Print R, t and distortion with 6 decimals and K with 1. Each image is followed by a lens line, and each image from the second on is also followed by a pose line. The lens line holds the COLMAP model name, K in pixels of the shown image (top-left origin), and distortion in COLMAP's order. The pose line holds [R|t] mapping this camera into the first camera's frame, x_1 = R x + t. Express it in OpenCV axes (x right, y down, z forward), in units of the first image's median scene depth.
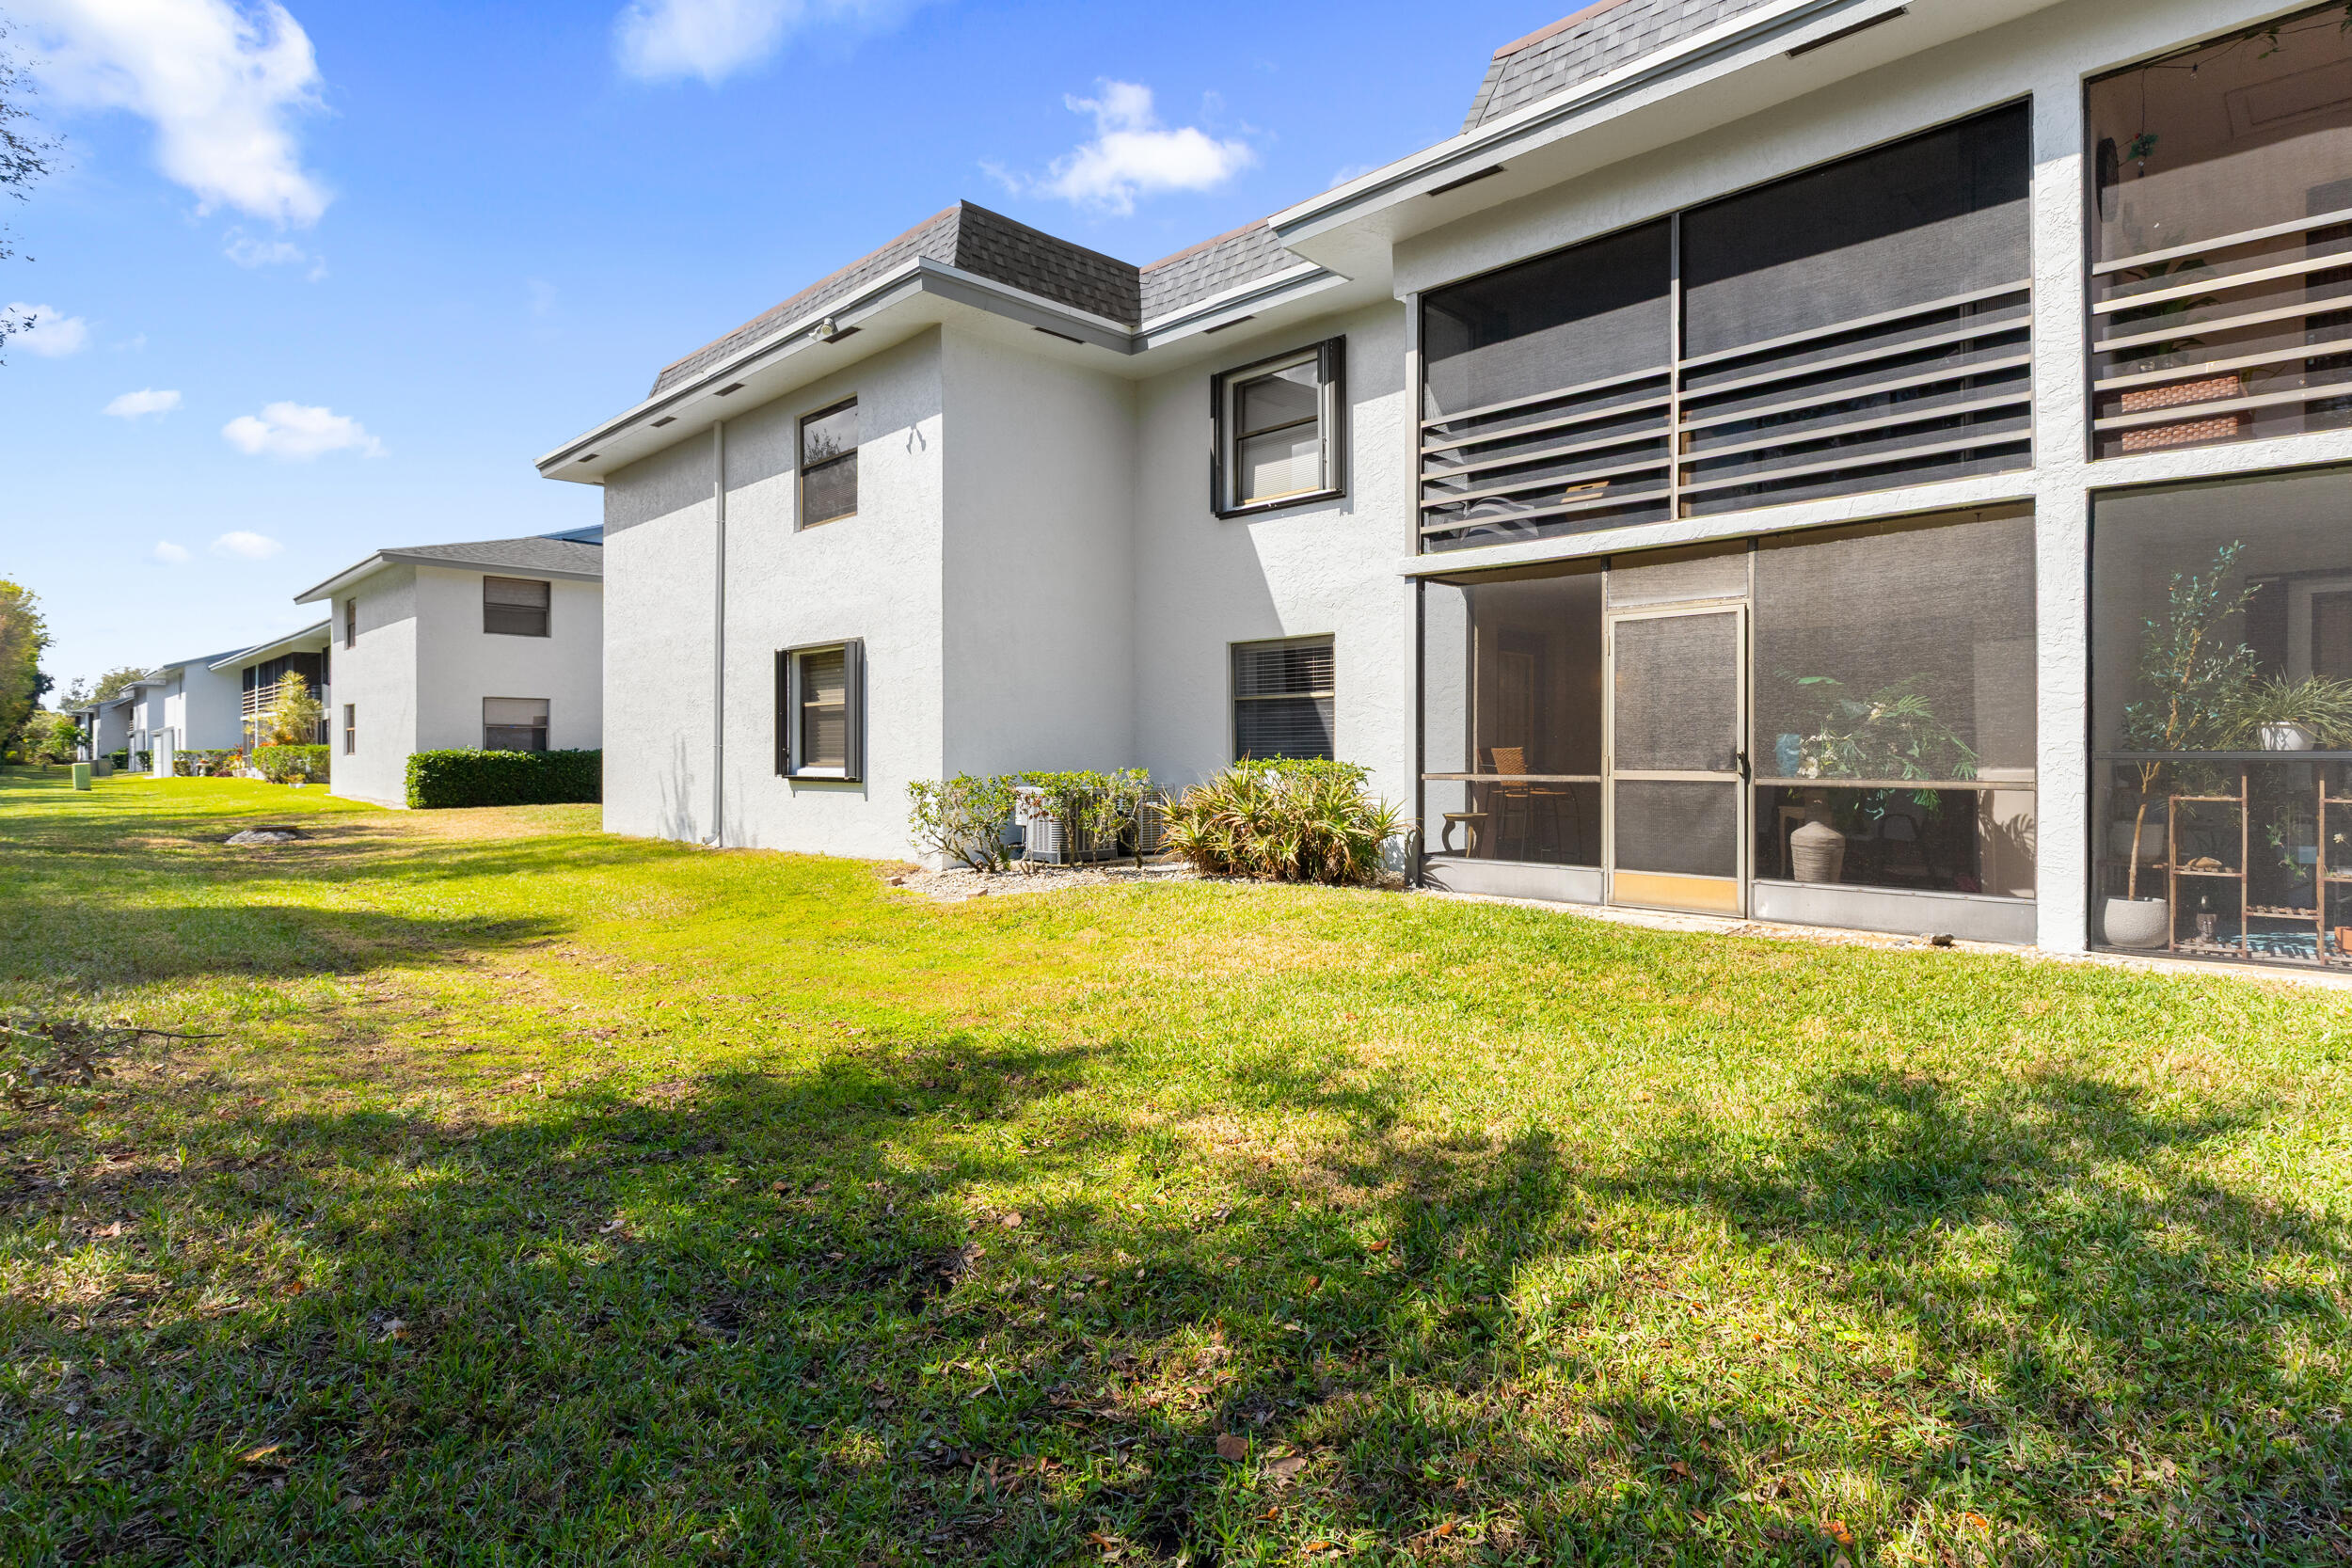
lens RADIAL K [[1172.0, 0, 1189.5], [0, 1172.0, 757.7], [0, 0, 1]] dist [-0.000429, -0.000474]
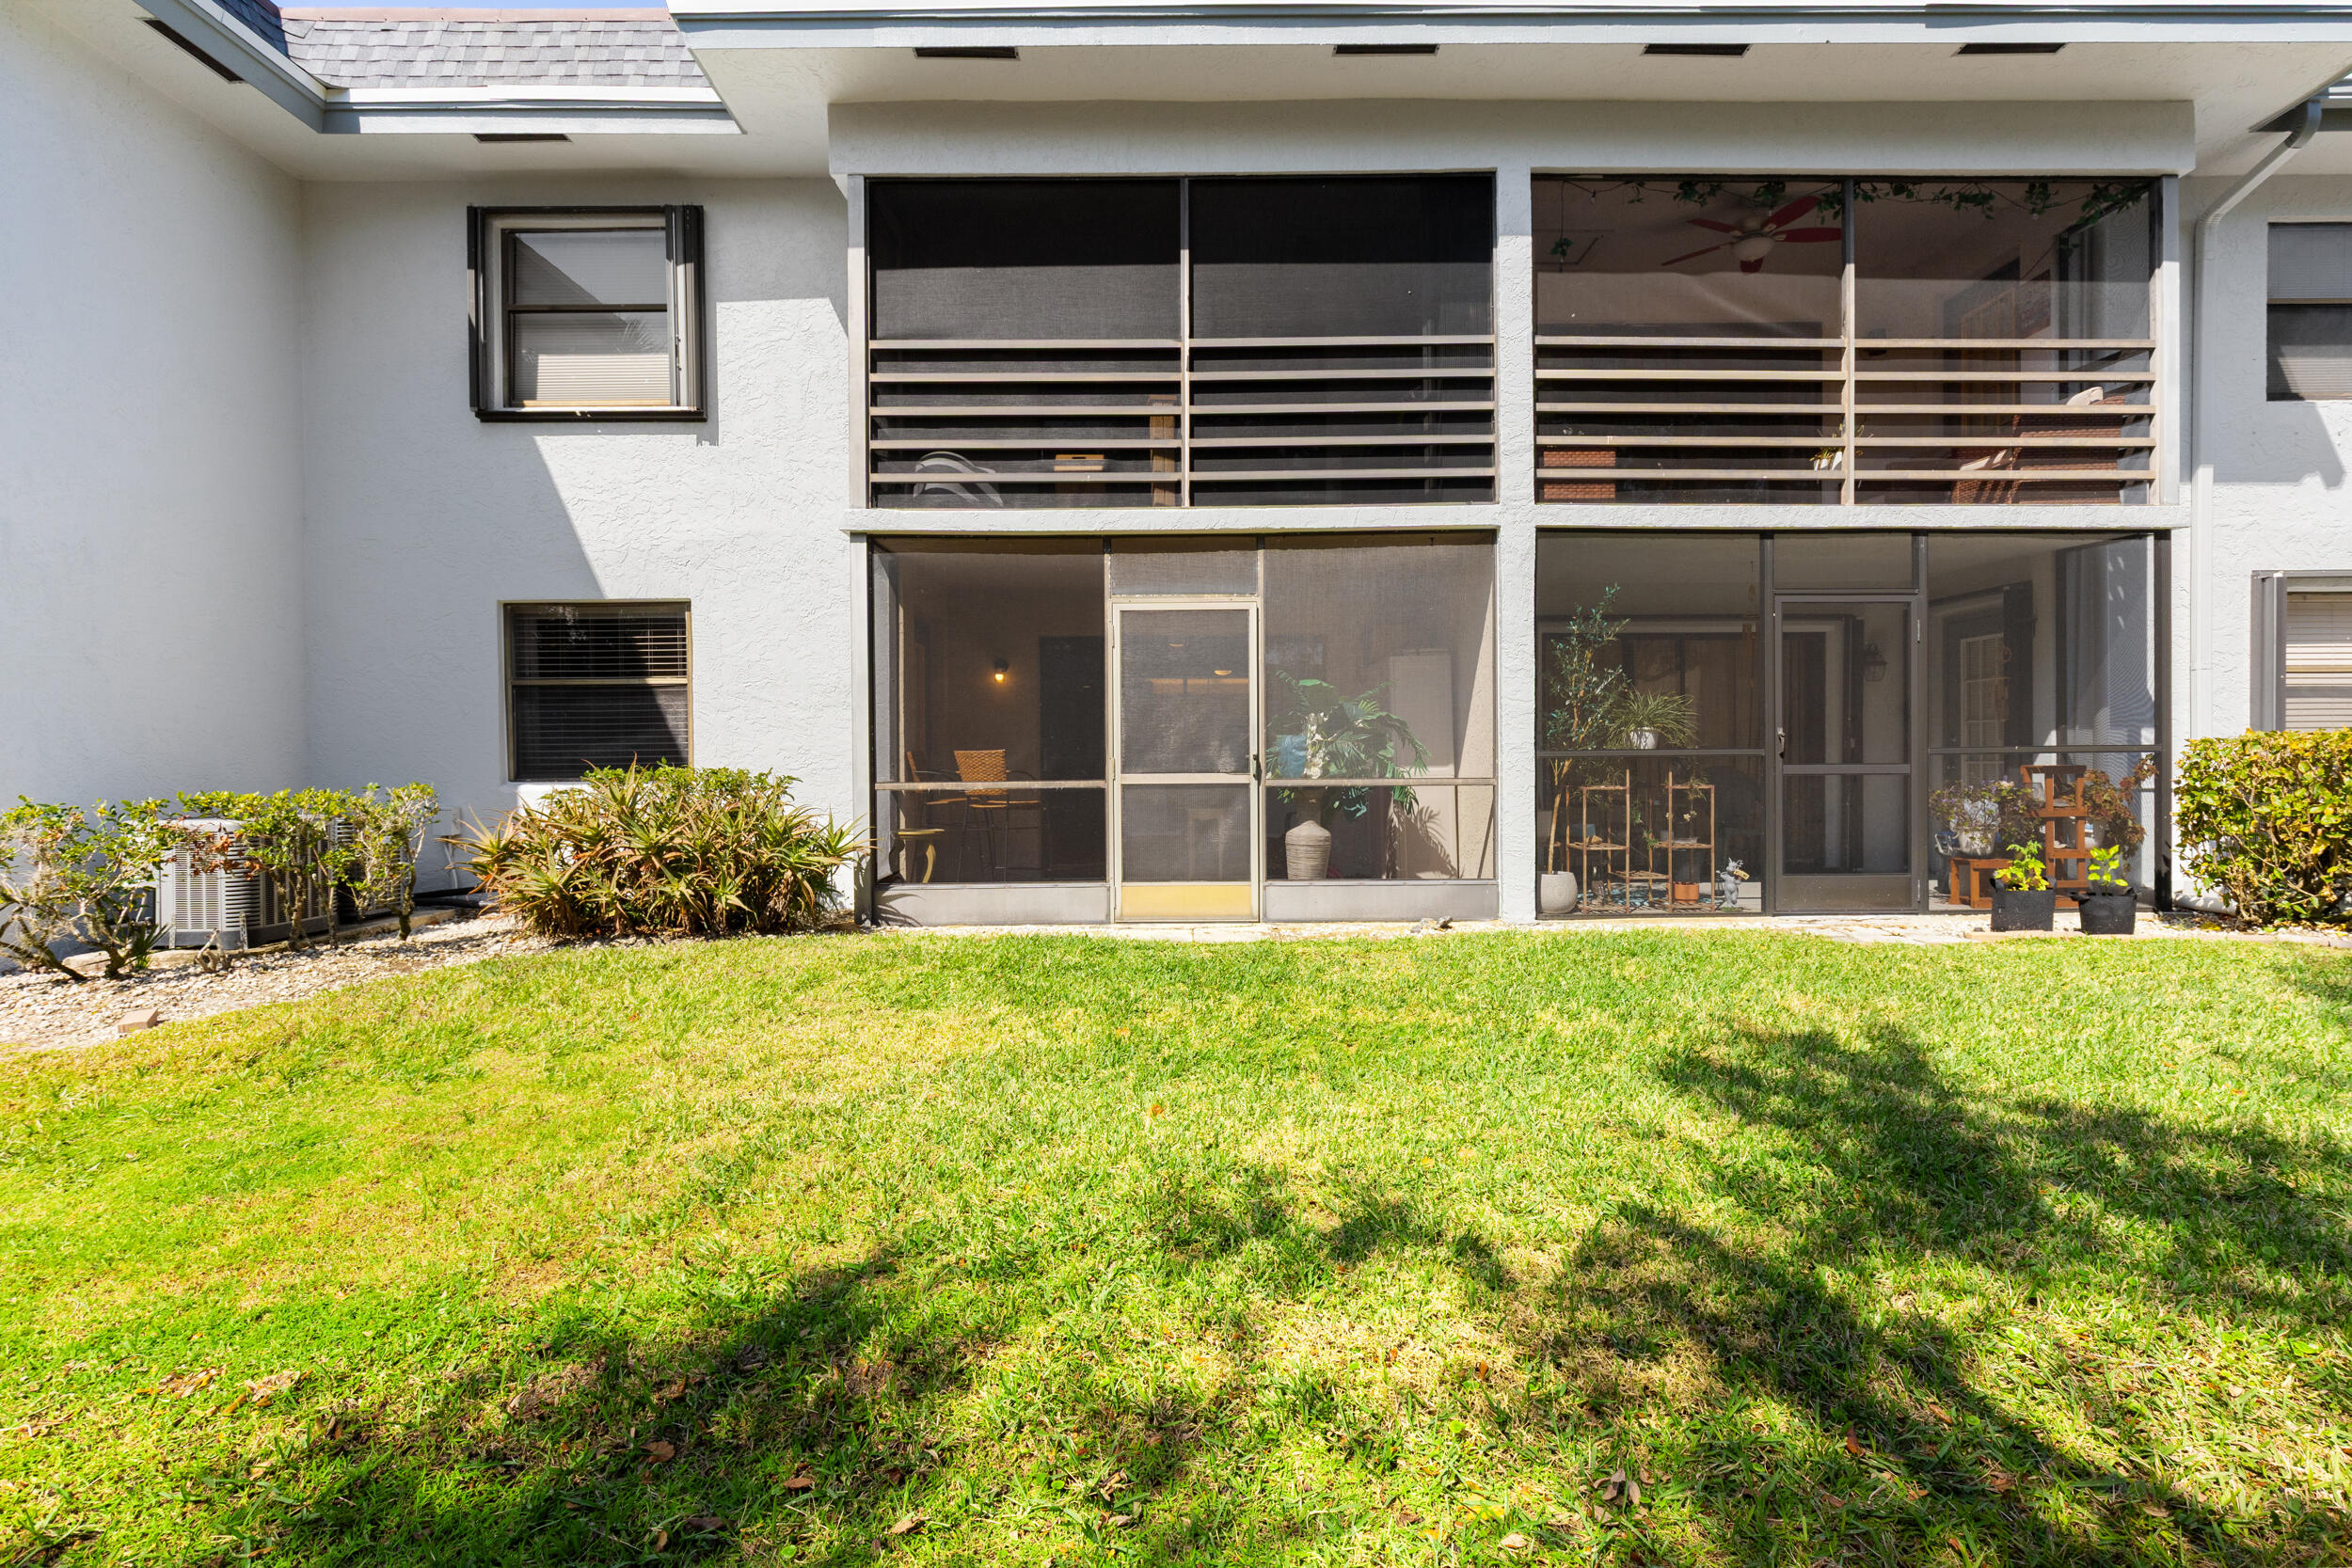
lens RADIAL K [[1171.9, 0, 1179.7], [0, 1171.9, 779.0], [0, 0, 1]] dist [-0.000863, -0.001526]
pose [[0.711102, -0.016147, 0.702903, -0.225810], [0.010636, 0.999869, 0.012209, 0.003563], [-0.703008, -0.001206, 0.711181, 0.297448]]
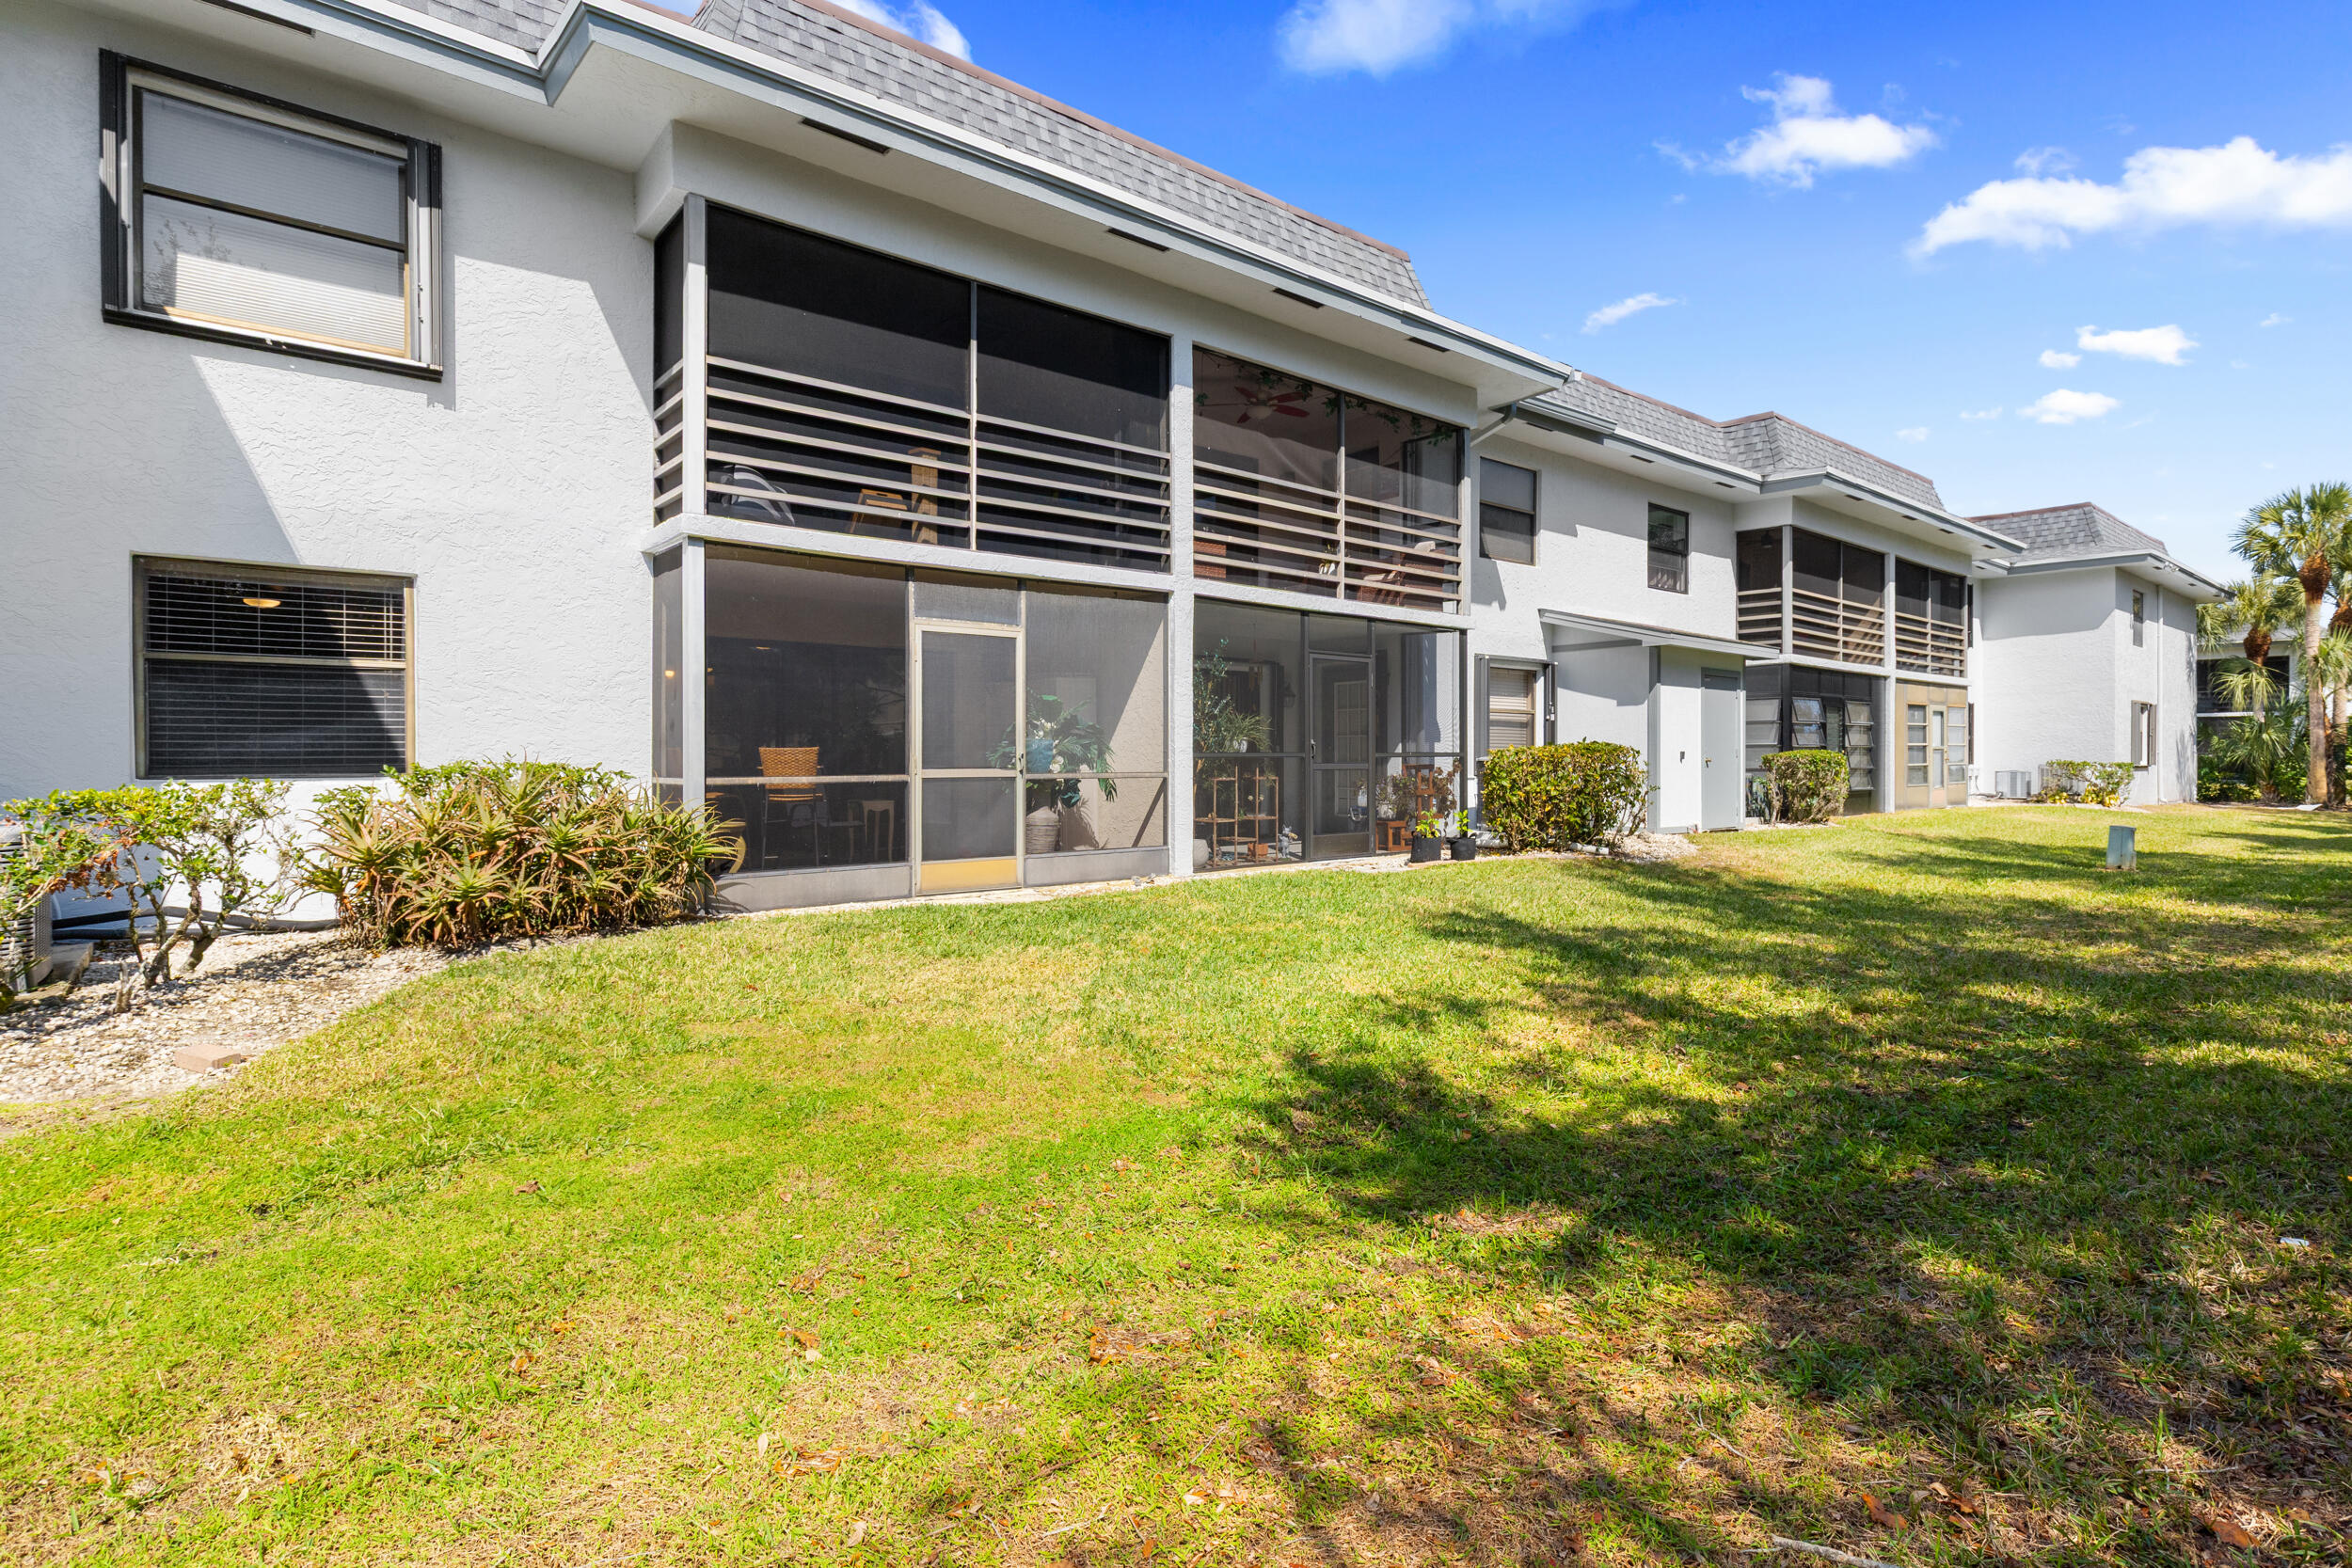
lens RADIAL K [[1159.6, 0, 1207.0], [0, 1159.6, 770.5], [0, 0, 1]] dist [0.000381, -0.000228]
pose [[0.090514, -0.011389, 0.995830, -0.619516], [0.005210, 0.999926, 0.010962, 0.001260], [-0.995882, 0.004196, 0.090566, 0.595972]]
